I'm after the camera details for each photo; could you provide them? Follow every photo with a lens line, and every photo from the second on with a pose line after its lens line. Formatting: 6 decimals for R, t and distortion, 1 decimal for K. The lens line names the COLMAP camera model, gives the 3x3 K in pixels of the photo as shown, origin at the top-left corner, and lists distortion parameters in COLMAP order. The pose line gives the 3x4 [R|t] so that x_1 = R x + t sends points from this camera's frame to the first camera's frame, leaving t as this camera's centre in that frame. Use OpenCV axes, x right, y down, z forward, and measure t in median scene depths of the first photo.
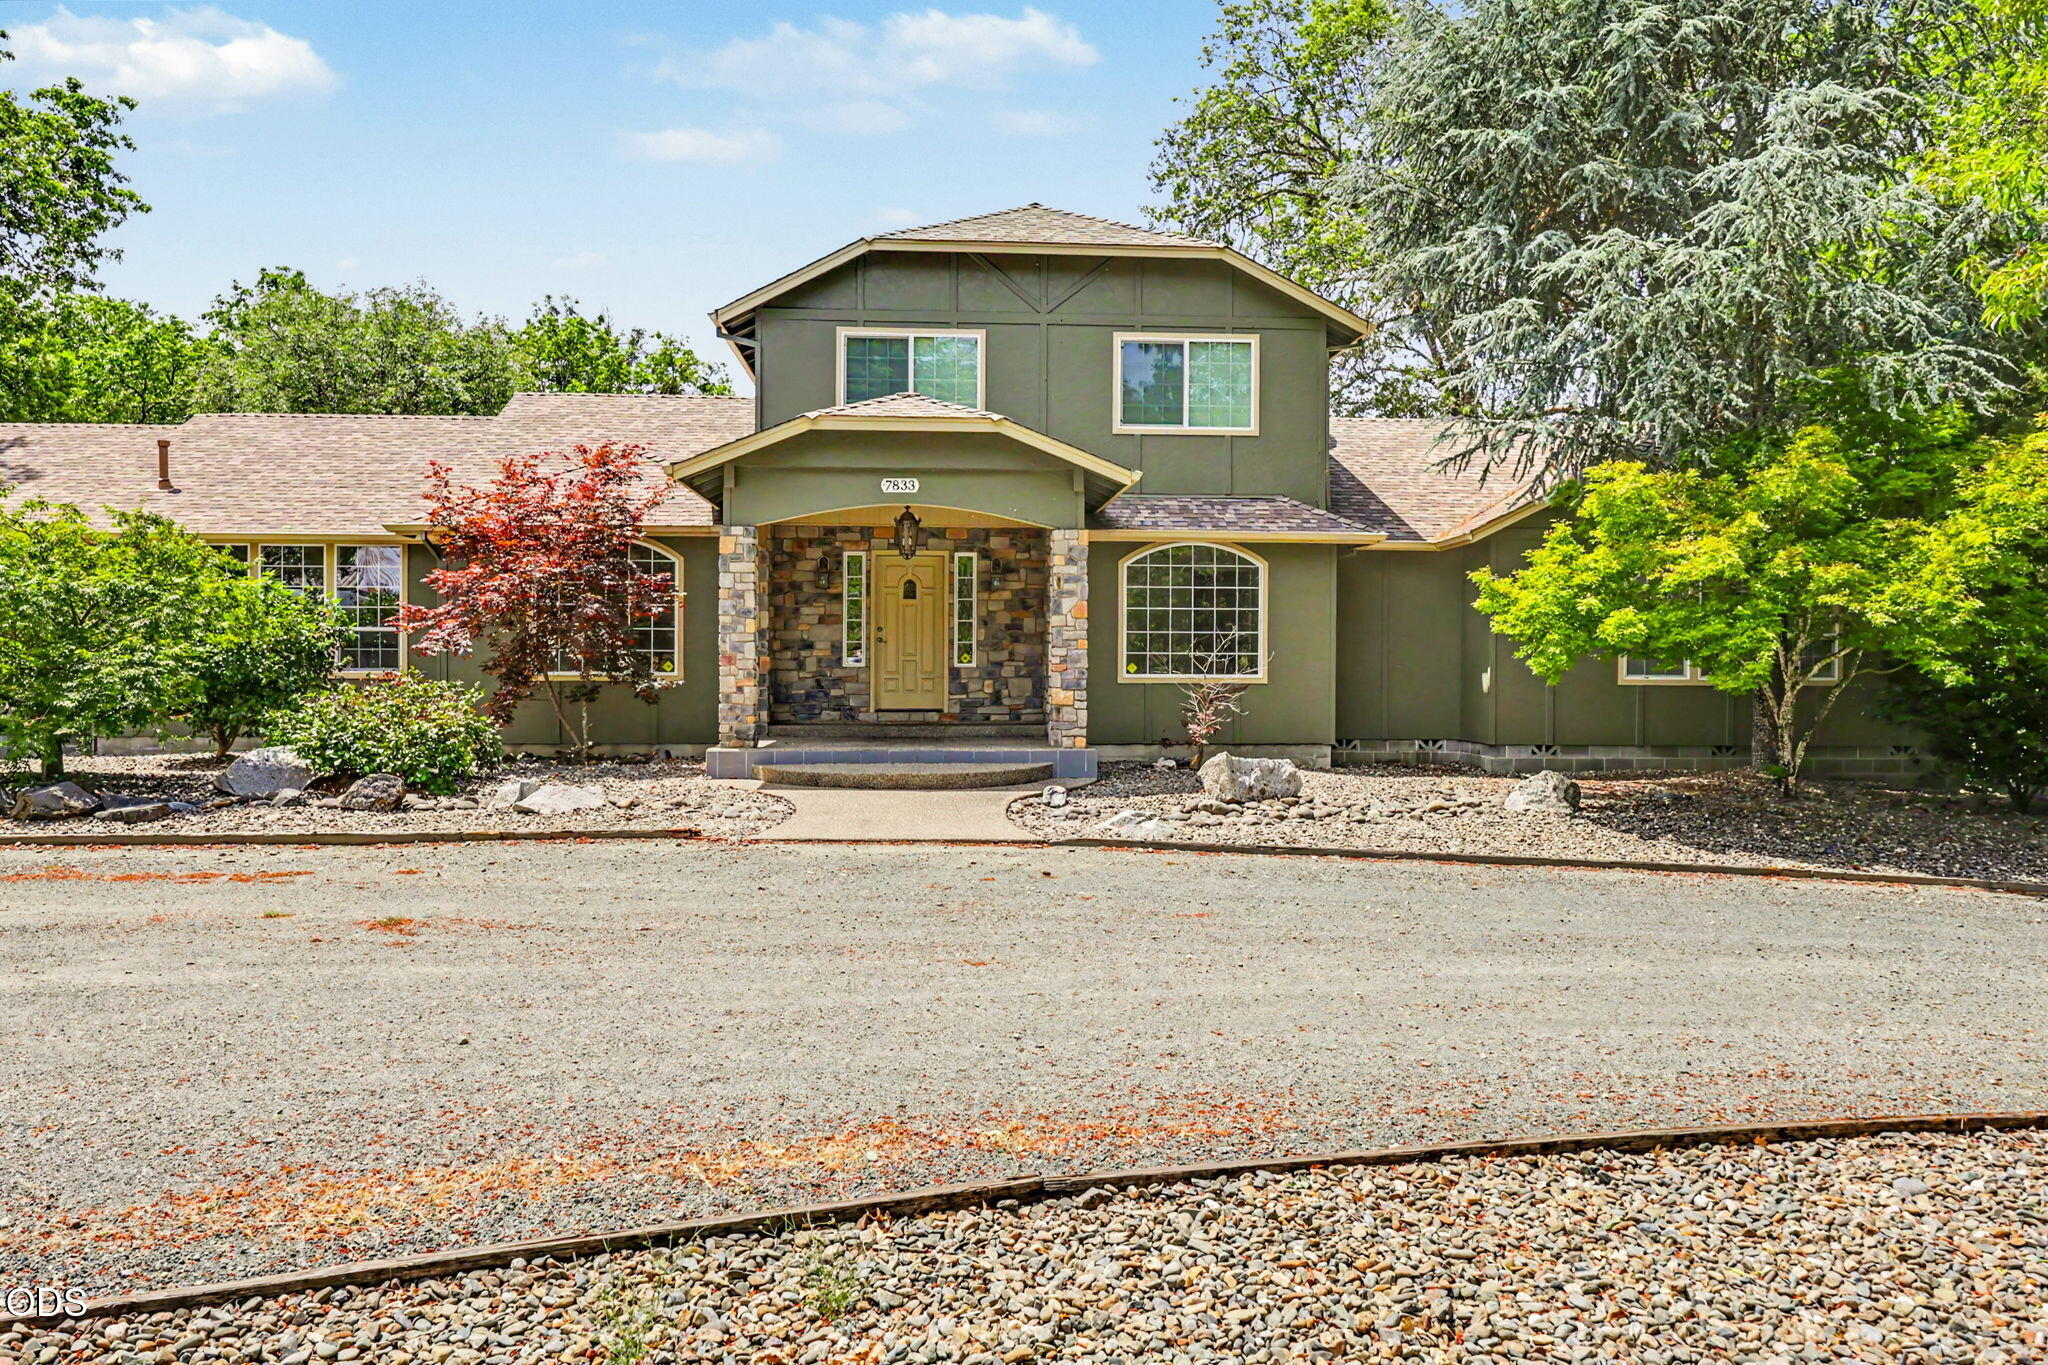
lens RADIAL K [[1532.3, 0, 1024.0], [0, 1532.3, 682.5], [0, 0, 1]] dist [-0.004904, -0.002815]
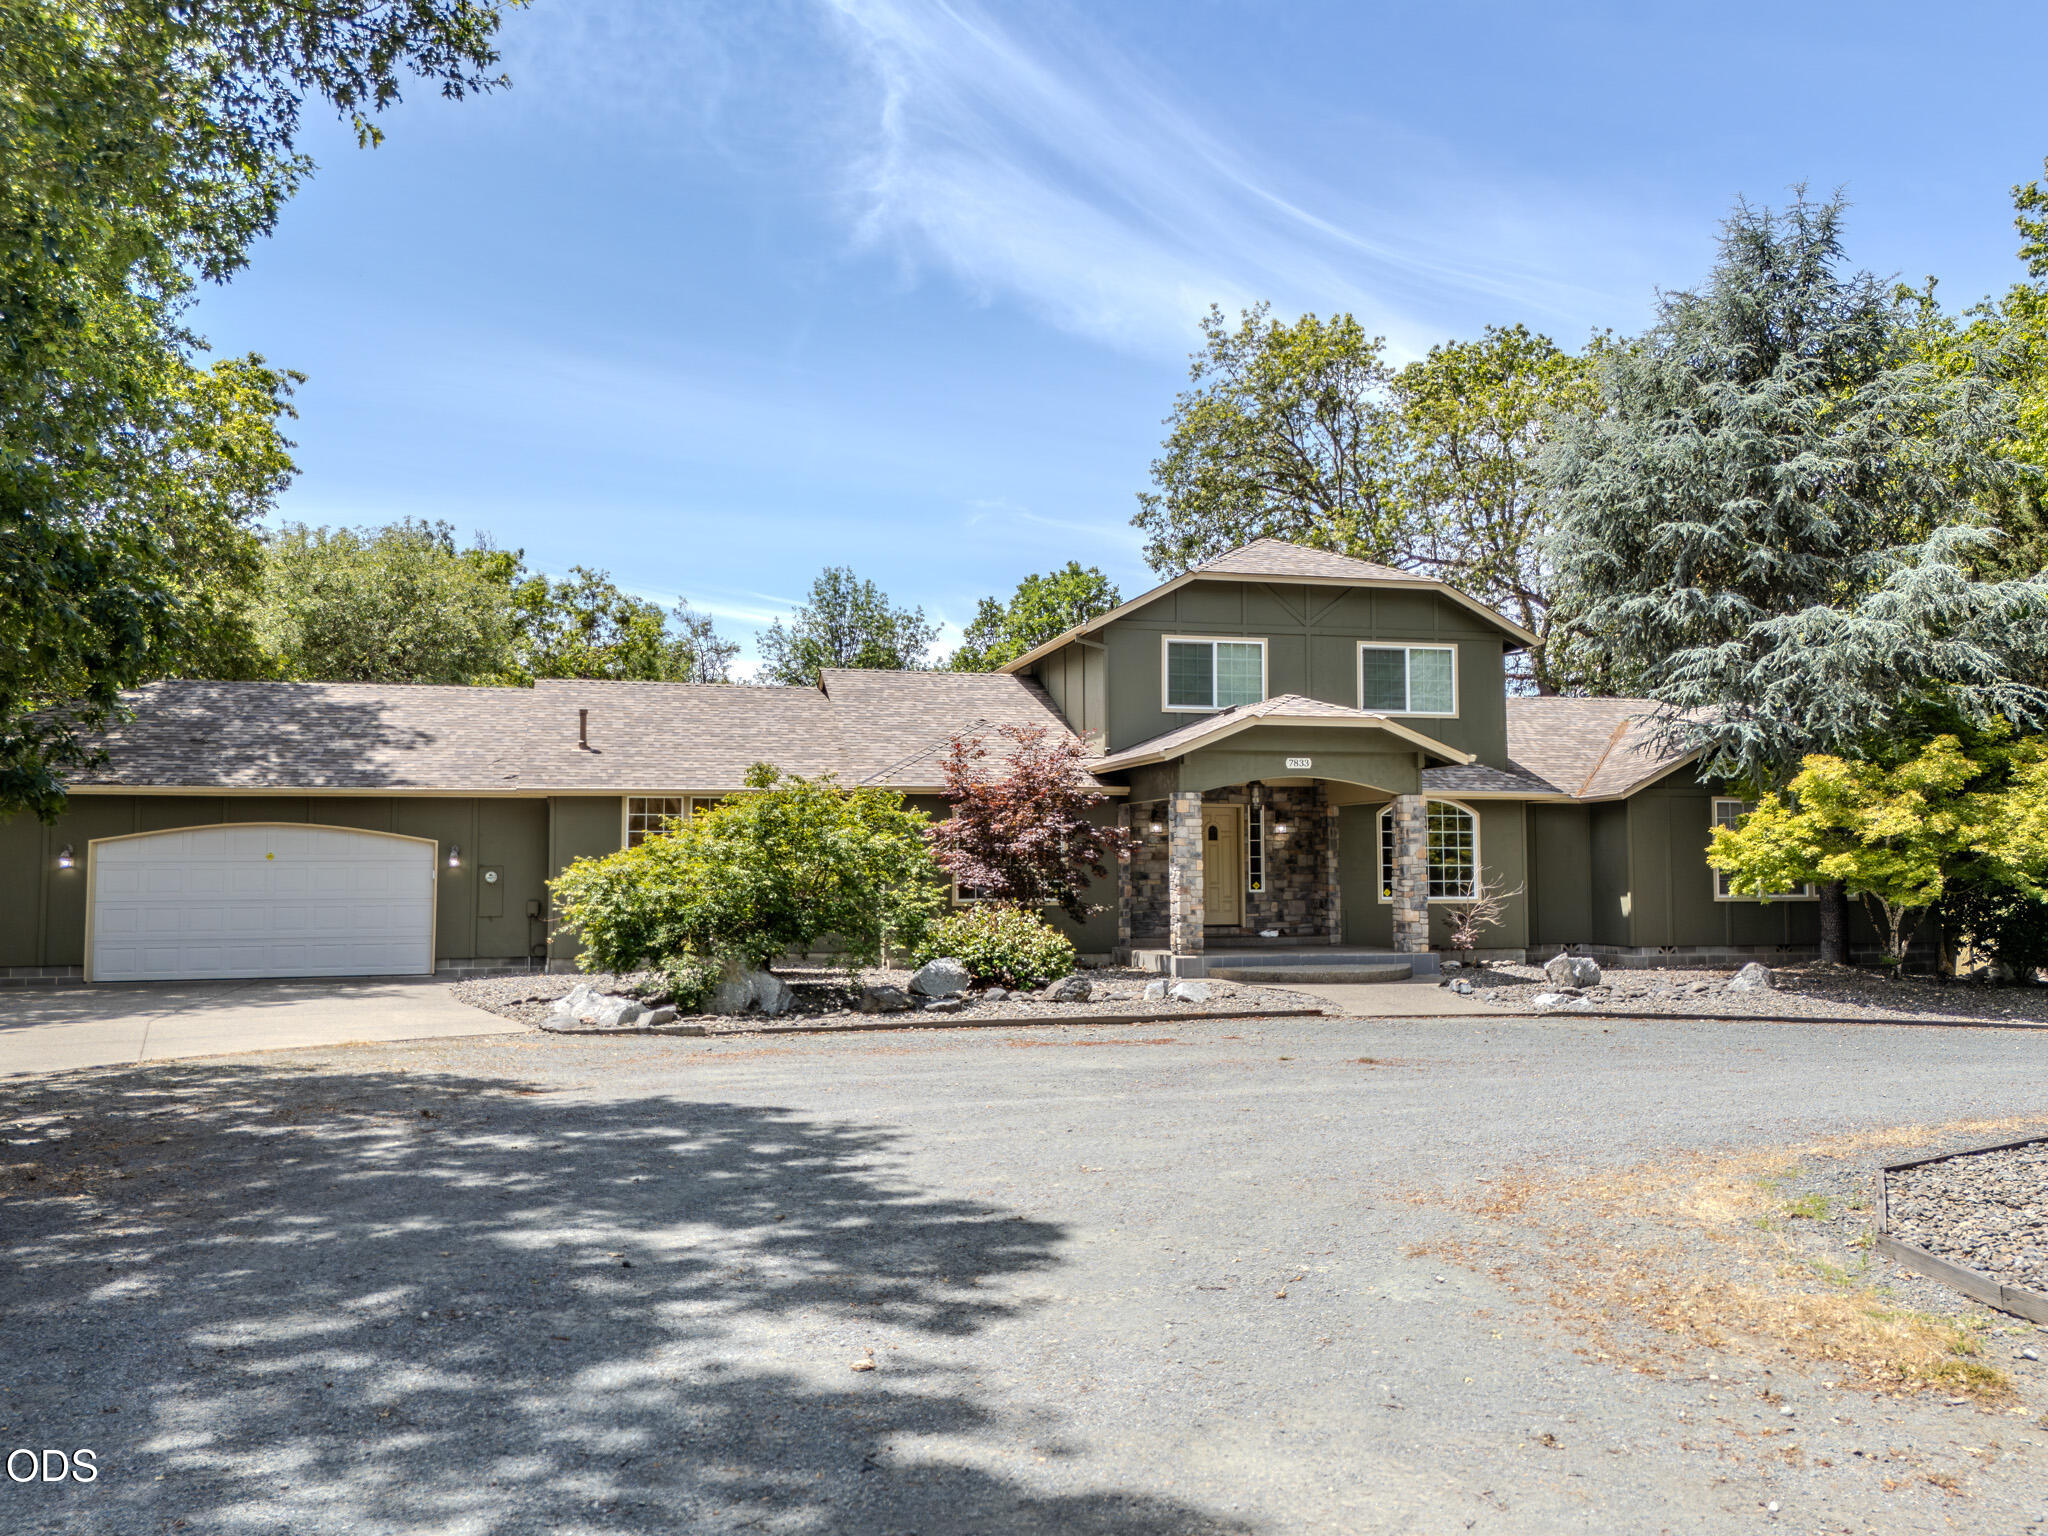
lens RADIAL K [[1522.1, 0, 1021.7], [0, 1522.1, 774.5], [0, 0, 1]] dist [0.065932, -0.068180]
pose [[0.983995, 0.004049, 0.178148, -0.576335], [0.010142, 0.996849, -0.078673, -0.012387], [-0.177905, 0.079221, 0.980854, -0.308559]]
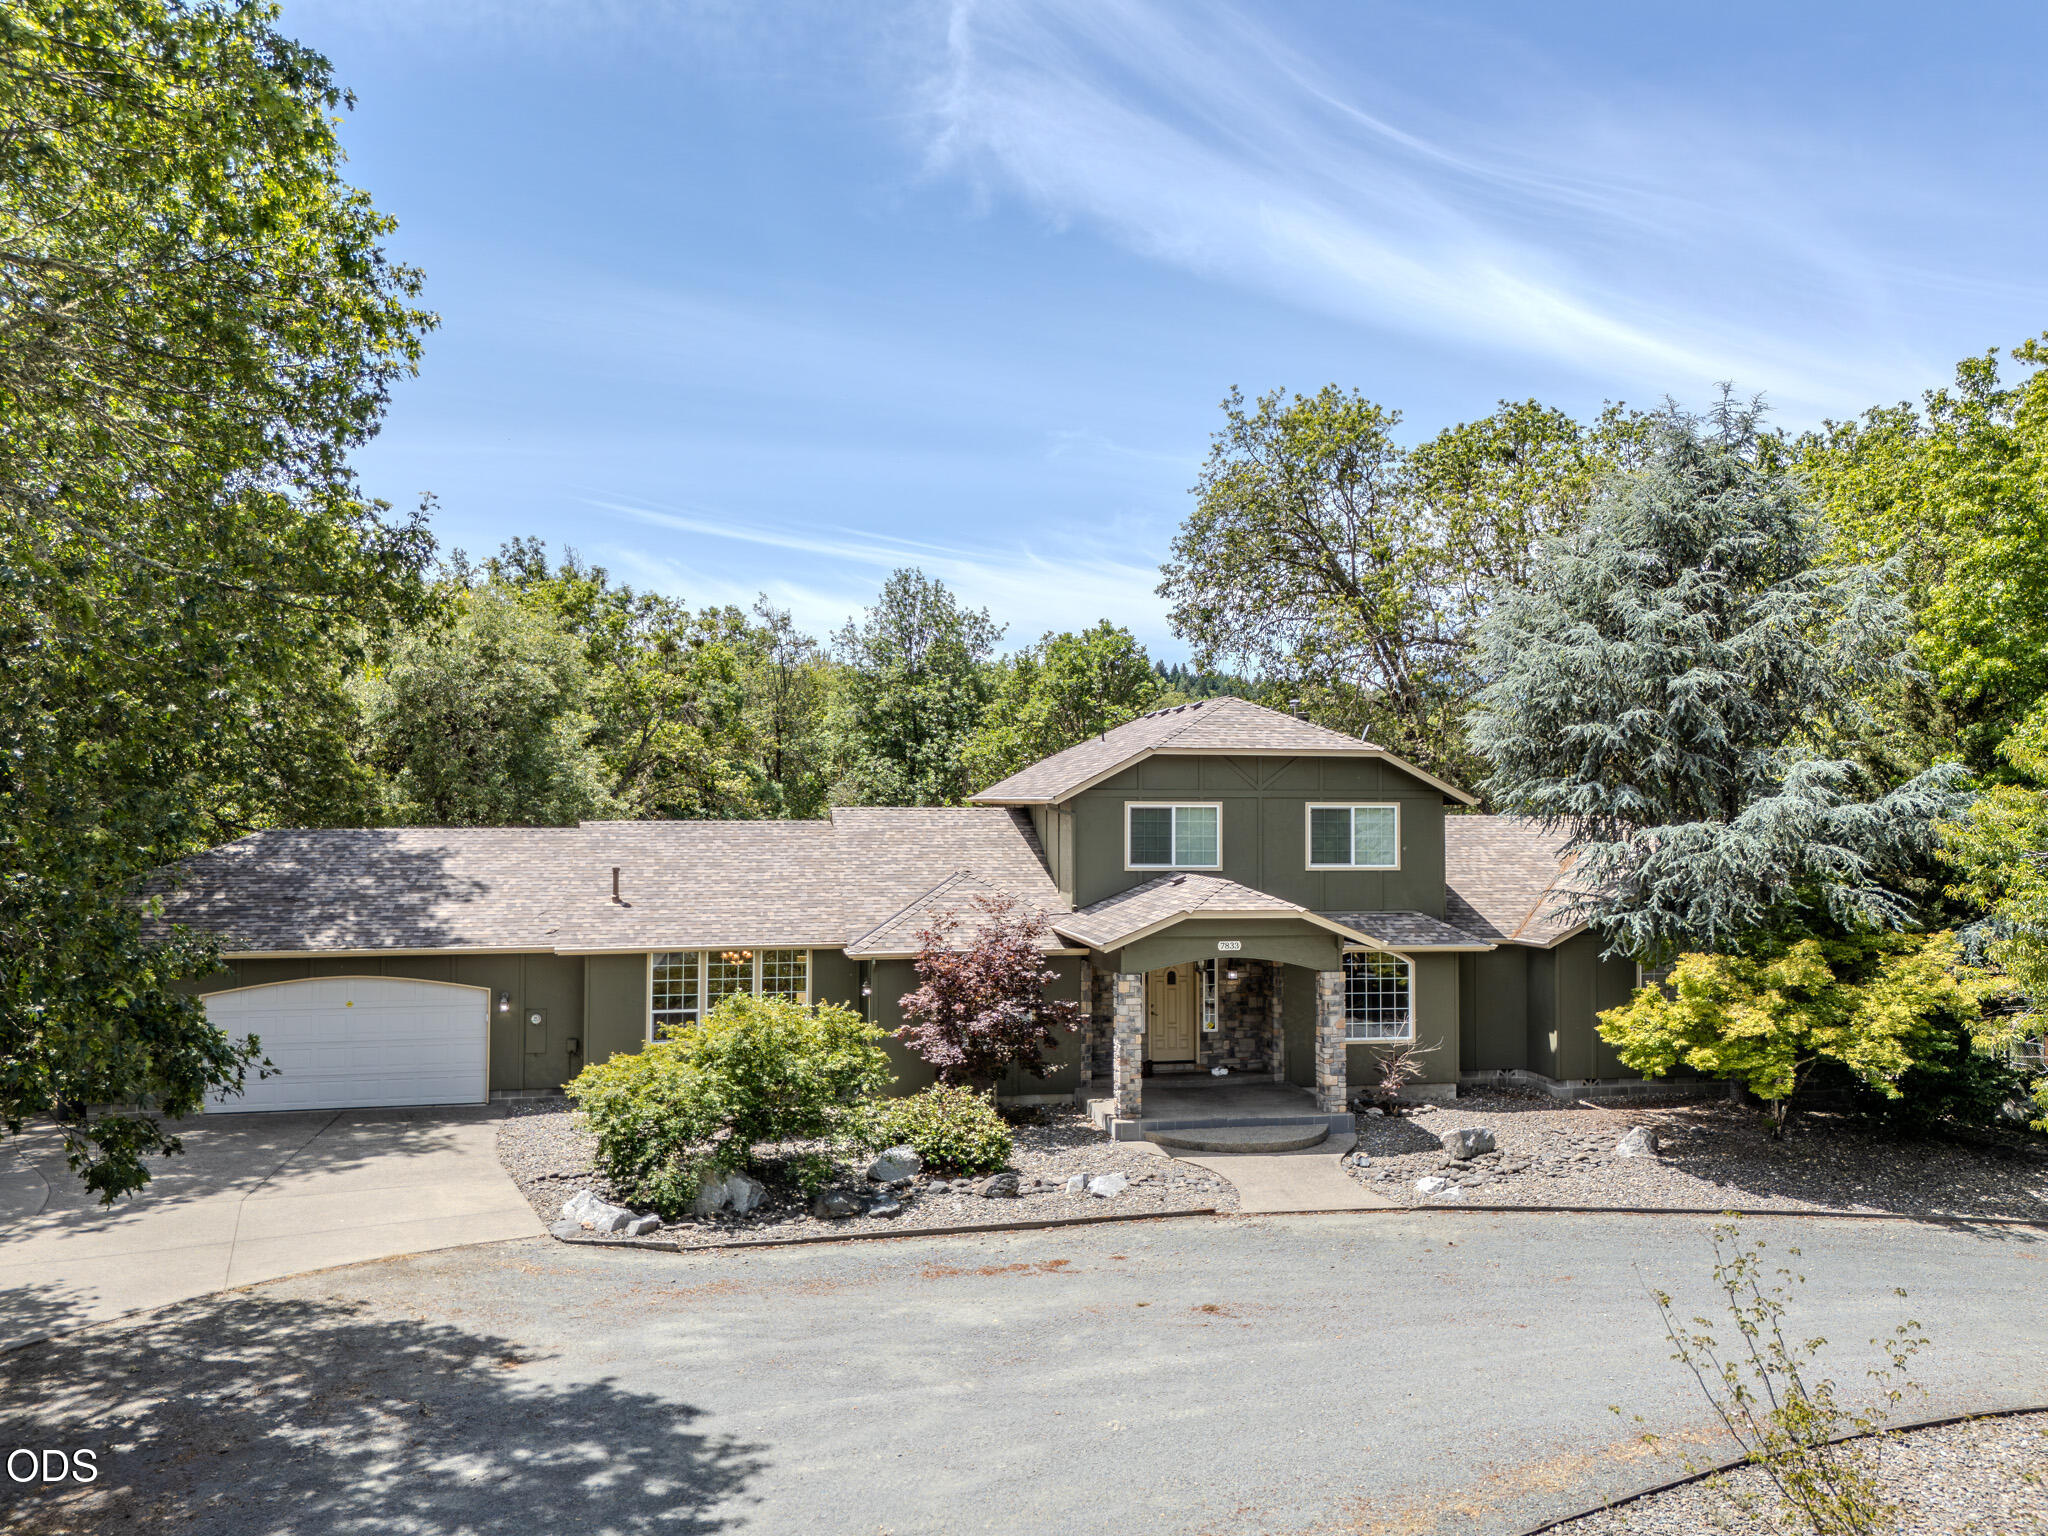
lens RADIAL K [[1496.5, 0, 1019.9], [0, 1496.5, 783.5], [0, 0, 1]] dist [0.063018, -0.076377]
pose [[0.993062, -0.000113, 0.117595, -0.475887], [0.004061, 0.999436, -0.033339, -0.245750], [-0.117525, 0.033586, 0.992502, -0.500233]]
